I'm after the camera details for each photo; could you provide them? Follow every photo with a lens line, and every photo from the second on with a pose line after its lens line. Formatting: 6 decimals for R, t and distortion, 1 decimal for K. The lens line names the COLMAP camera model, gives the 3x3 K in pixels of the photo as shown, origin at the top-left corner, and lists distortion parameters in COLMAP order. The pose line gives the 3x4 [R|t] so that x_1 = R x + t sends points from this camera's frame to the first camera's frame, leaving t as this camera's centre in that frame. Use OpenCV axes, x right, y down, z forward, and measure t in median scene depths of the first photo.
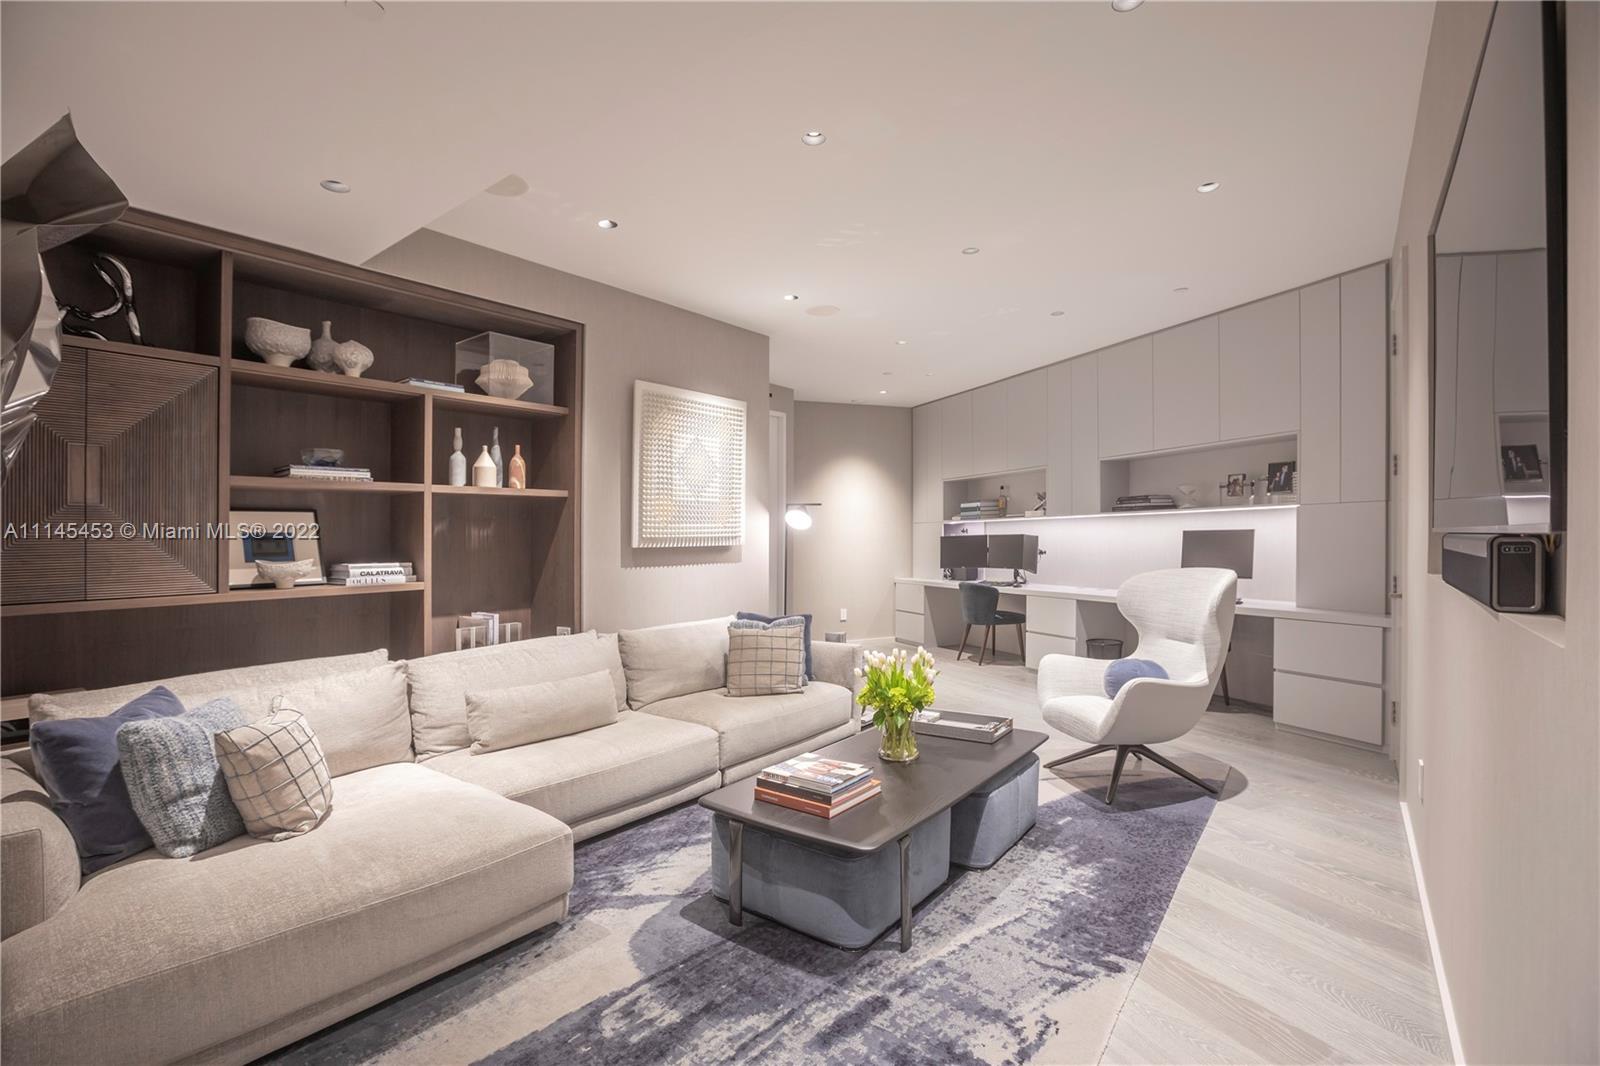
lens RADIAL K [[735.7, 0, 800.0], [0, 735.7, 533.0], [0, 0, 1]] dist [-0.054469, 0.020638]
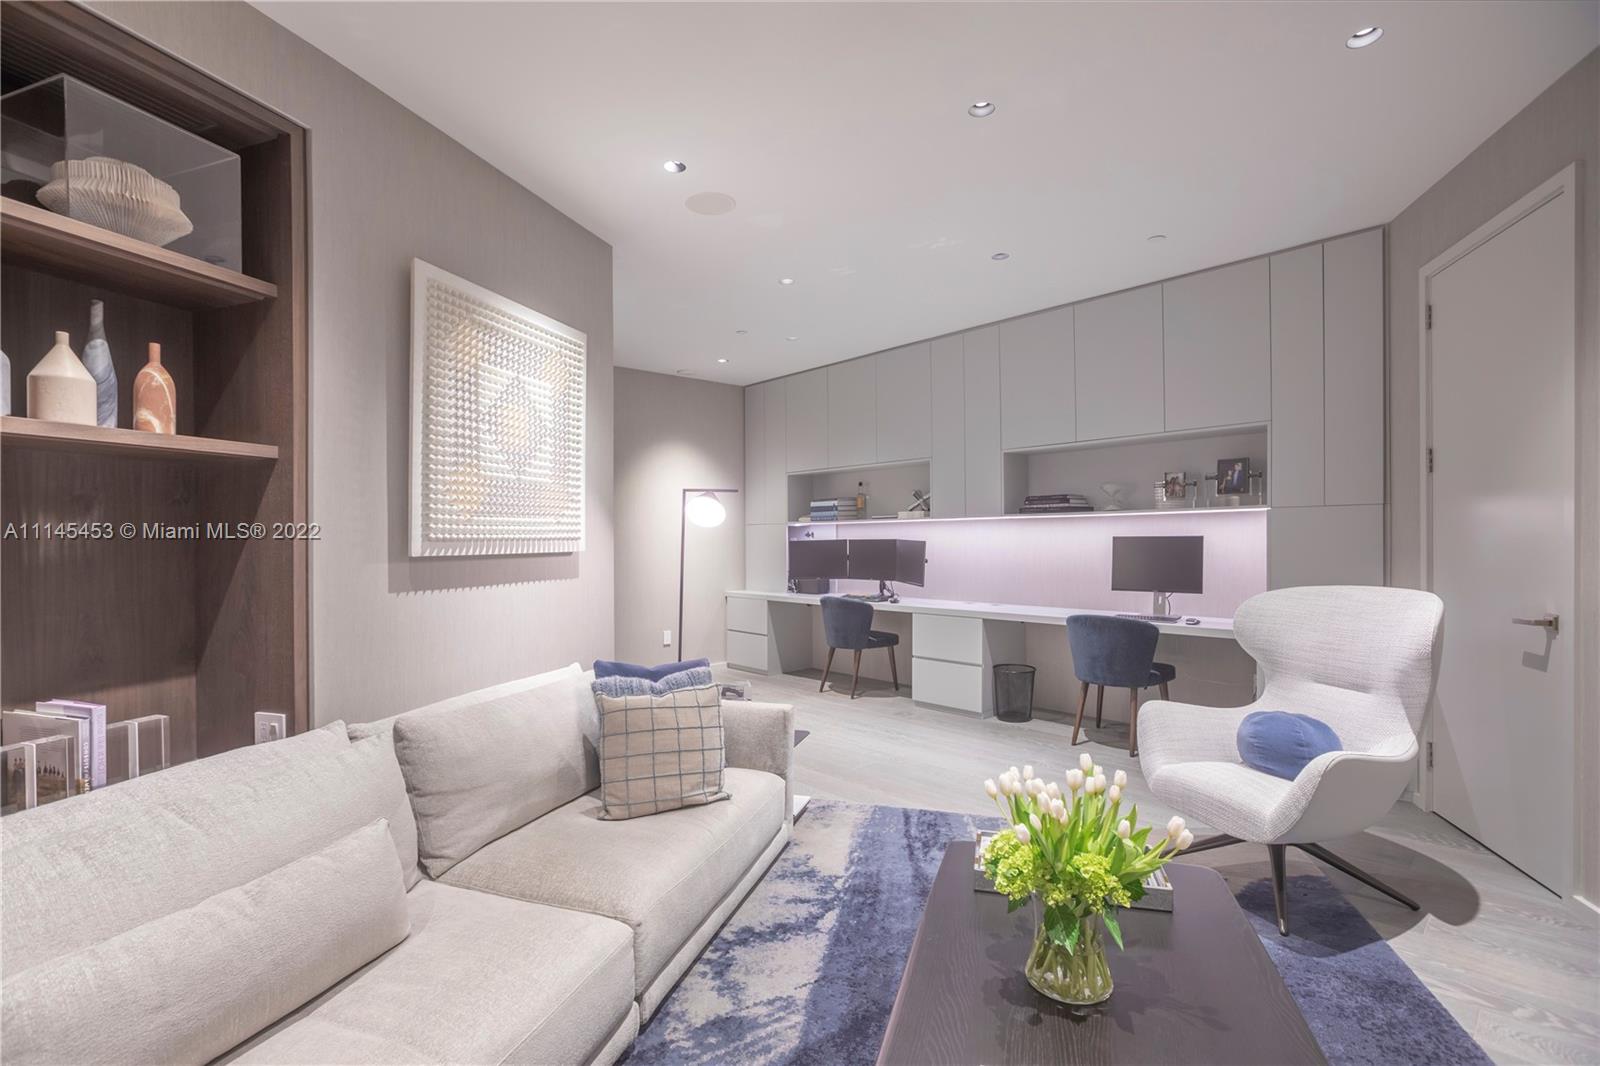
lens RADIAL K [[732.2, 0, 779.5], [0, 732.2, 558.5], [0, 0, 1]] dist [-0.049270, 0.027056]
pose [[0.951538, 0.000728, 0.307531, -0.119233], [-0.009573, 0.999583, 0.027255, 0.003175], [-0.307383, -0.028878, 0.951148, 0.356525]]
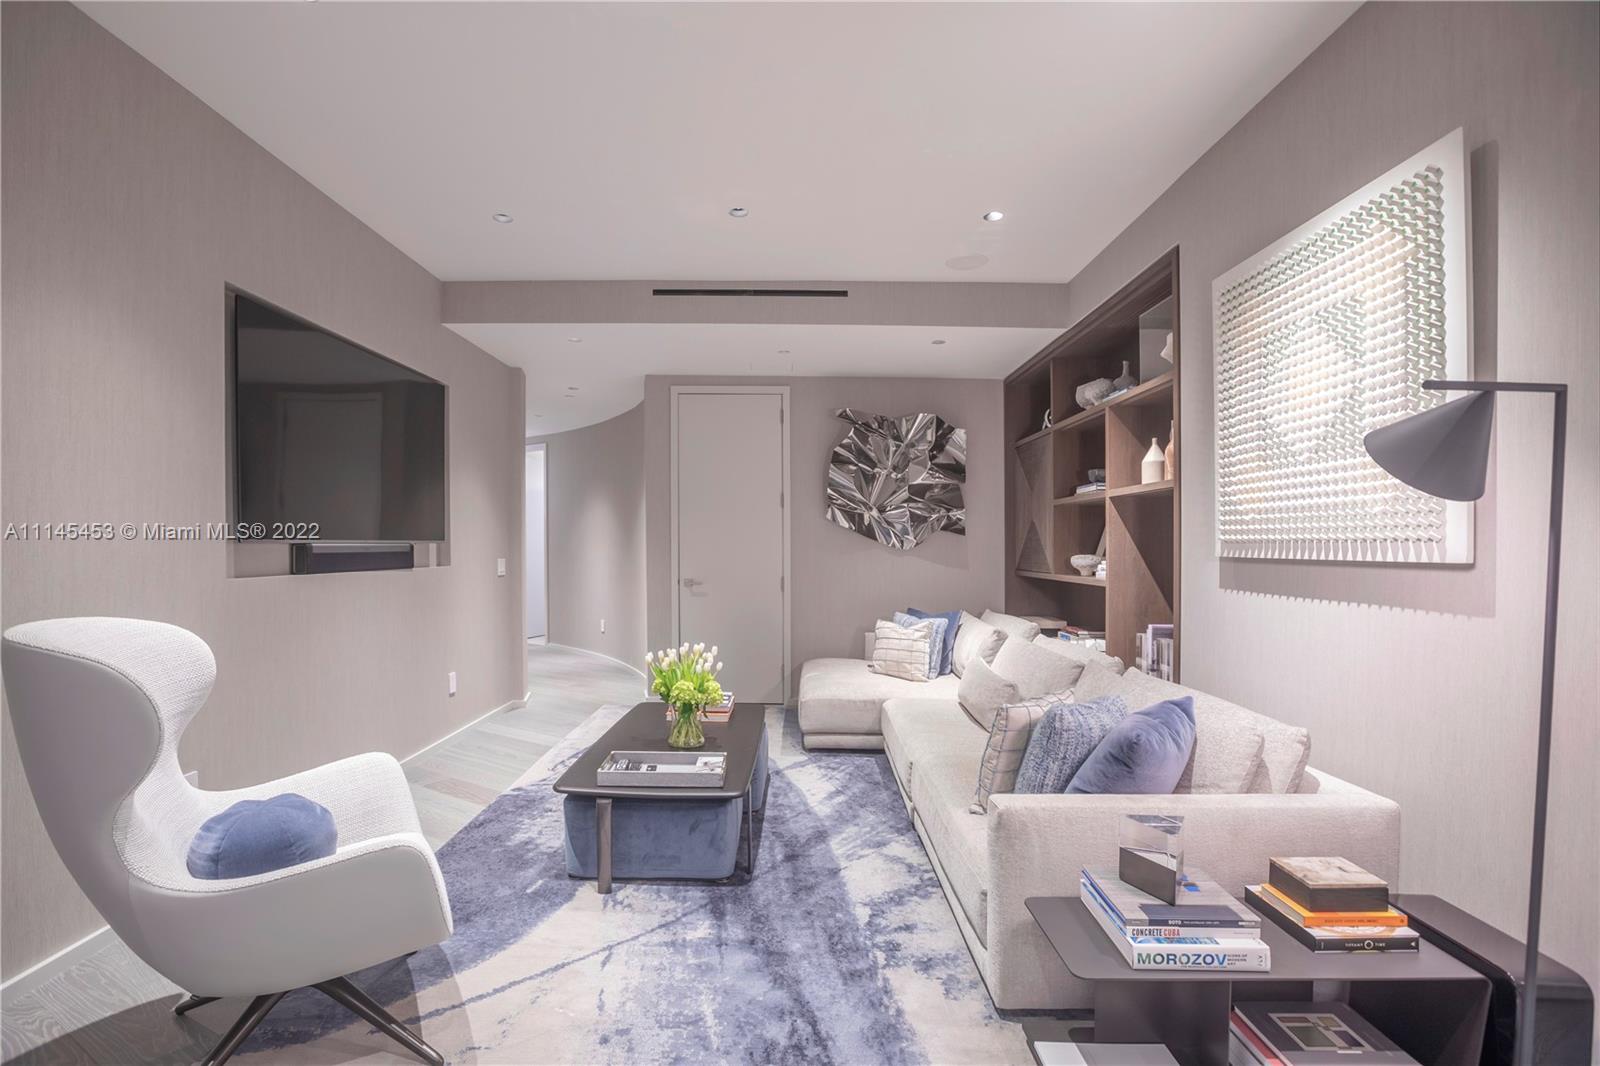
lens RADIAL K [[732.2, 0, 779.5], [0, 732.2, 558.5], [0, 0, 1]] dist [-0.049270, 0.027056]
pose [[-0.811144, 0.033280, -0.583899, 0.381798], [0.026746, 0.999446, 0.019811, -0.000783], [0.584235, 0.000453, -0.811584, 1.156033]]
